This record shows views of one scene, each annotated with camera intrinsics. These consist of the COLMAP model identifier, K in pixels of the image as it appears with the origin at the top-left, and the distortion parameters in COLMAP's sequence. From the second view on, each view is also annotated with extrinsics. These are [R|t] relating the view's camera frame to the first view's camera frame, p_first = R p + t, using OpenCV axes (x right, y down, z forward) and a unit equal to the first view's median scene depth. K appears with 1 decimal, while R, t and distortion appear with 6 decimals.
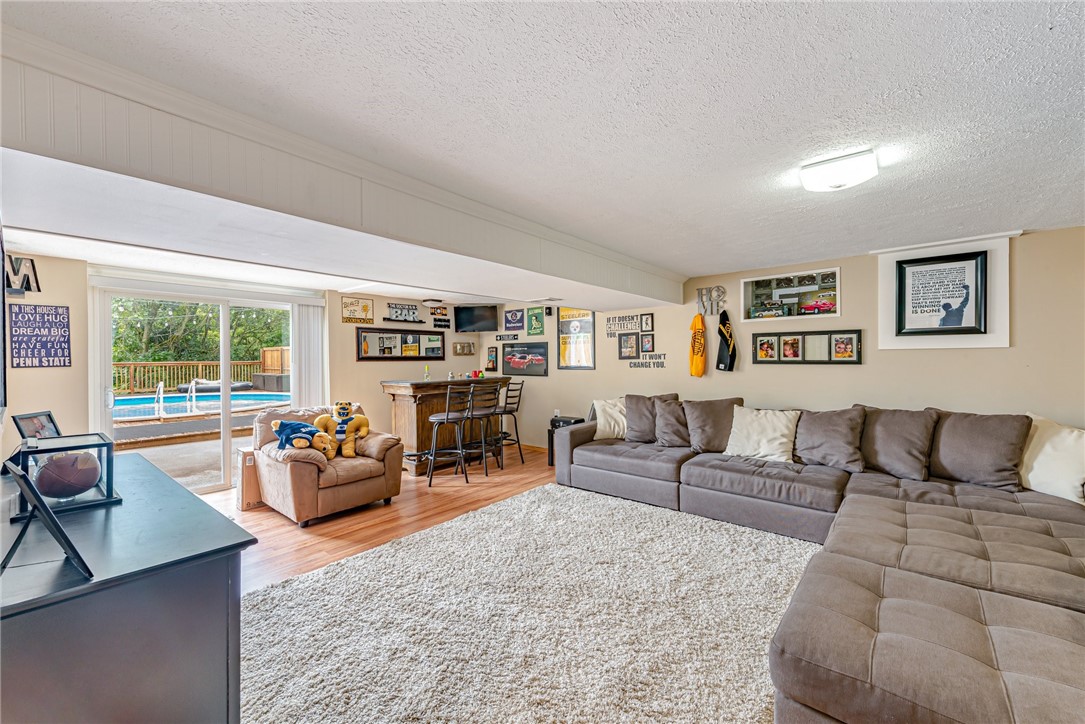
lens RADIAL K [[425.0, 0, 539.5], [0, 425.0, 359.1], [0, 0, 1]] dist [0.002765, 0.000159]
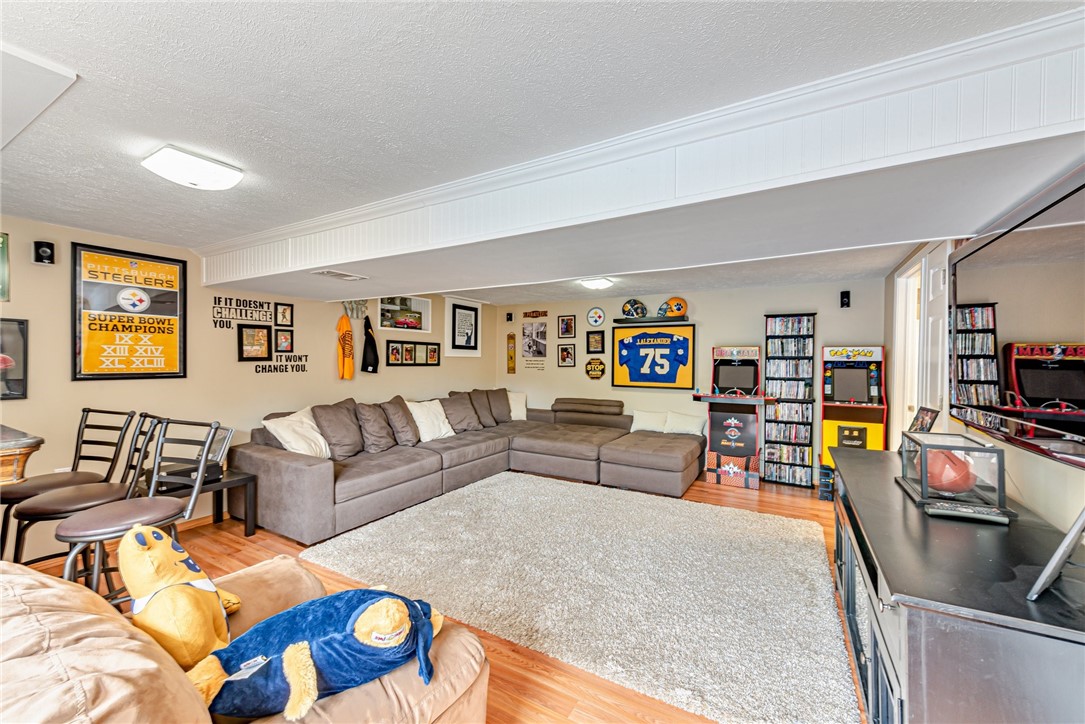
lens RADIAL K [[425.0, 0, 535.6], [0, 425.0, 362.4], [0, 0, 1]] dist [0.002765, 0.000159]
pose [[-0.165825, 0.008567, 0.986118, -0.672220], [0.002662, 0.999963, -0.008240, 0.010913], [-0.986152, 0.001258, -0.165841, 0.754420]]
